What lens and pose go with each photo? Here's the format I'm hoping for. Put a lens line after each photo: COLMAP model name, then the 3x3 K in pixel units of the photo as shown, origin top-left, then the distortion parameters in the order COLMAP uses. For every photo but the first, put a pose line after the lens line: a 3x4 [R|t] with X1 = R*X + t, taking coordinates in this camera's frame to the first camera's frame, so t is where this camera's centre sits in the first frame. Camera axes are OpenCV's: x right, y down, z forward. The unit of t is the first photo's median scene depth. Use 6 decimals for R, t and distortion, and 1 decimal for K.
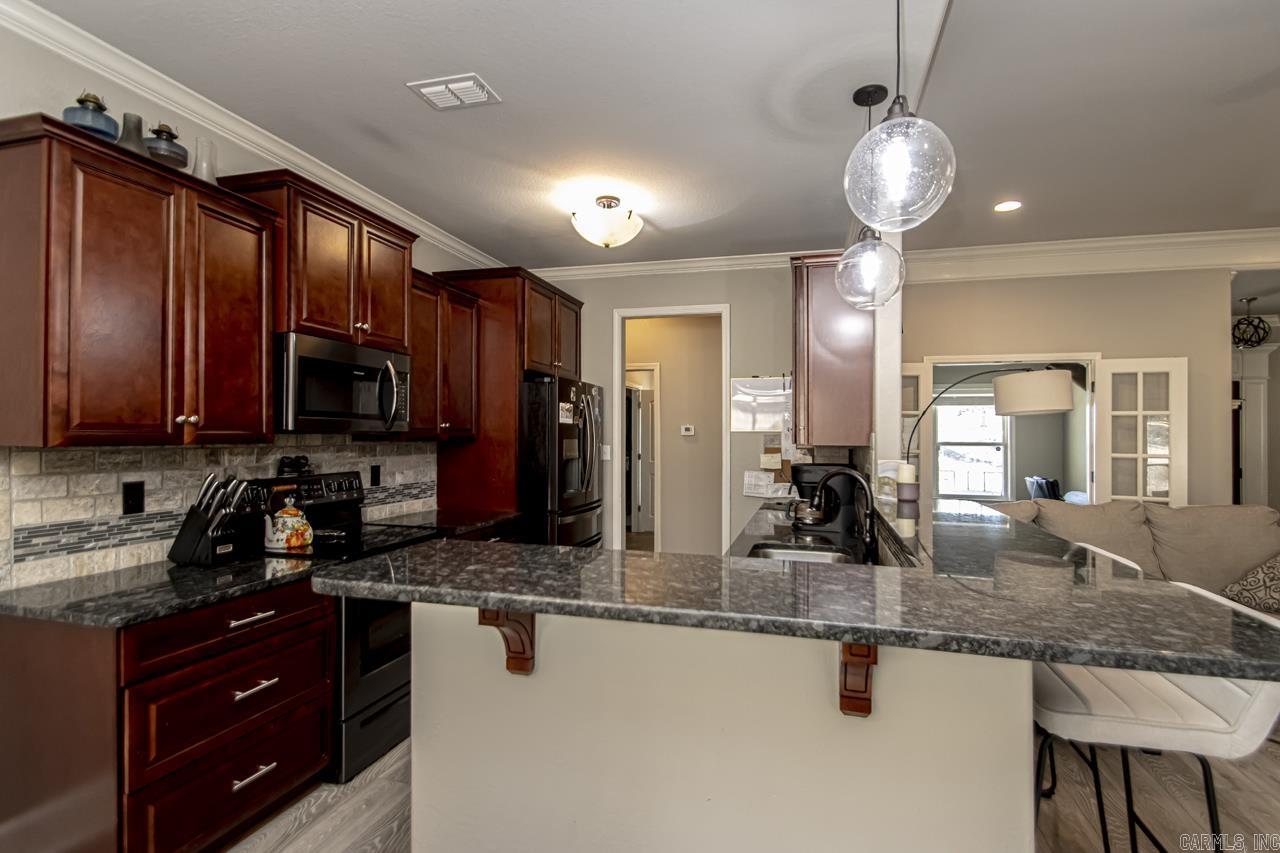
lens RADIAL K [[608.3, 0, 647.1], [0, 608.3, 430.9], [0, 0, 1]] dist [0.023622, -0.018847]
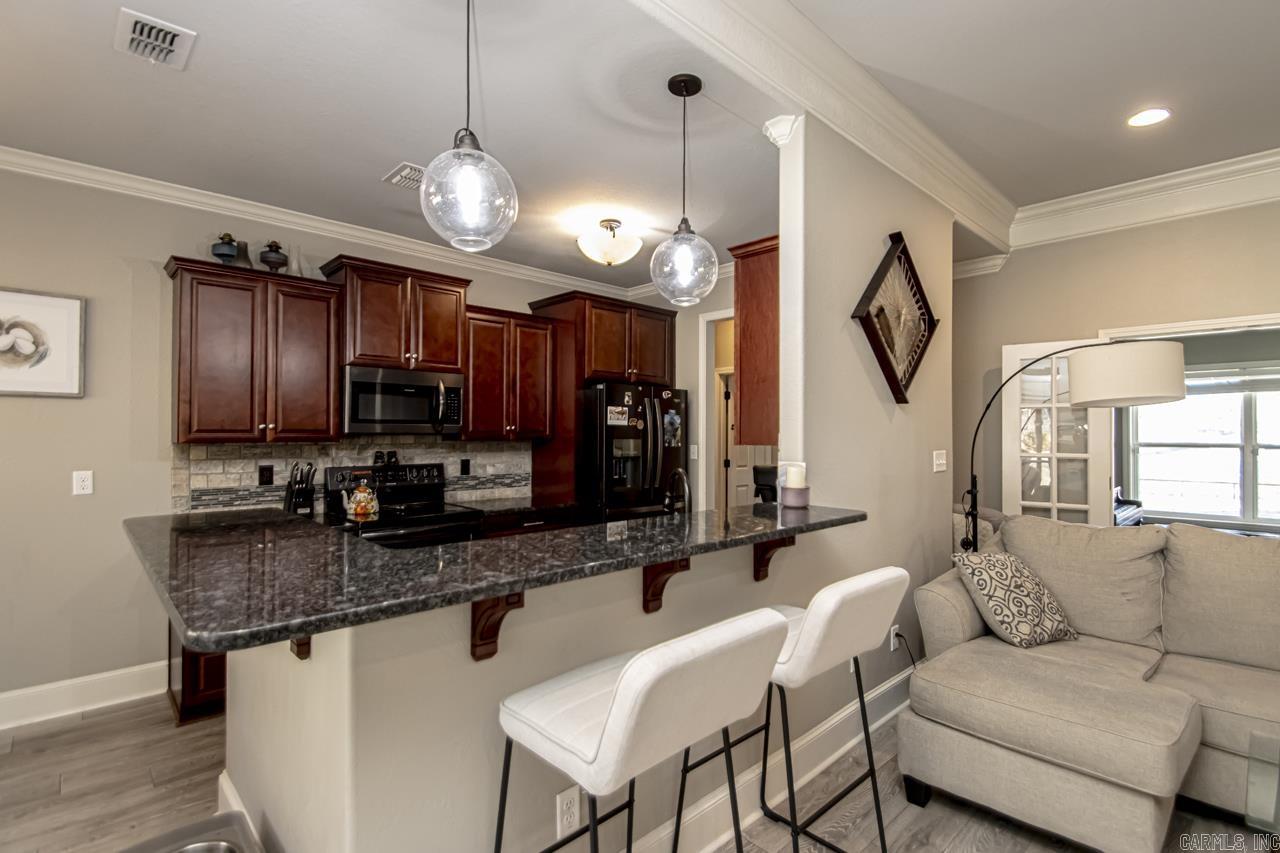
lens RADIAL K [[608.3, 0, 647.1], [0, 608.3, 430.9], [0, 0, 1]] dist [0.023622, -0.018847]
pose [[0.864579, -0.006864, -0.502450, 0.600745], [0.006561, 0.999976, -0.002372, 0.002084], [0.502454, -0.001245, 0.864603, 0.081960]]
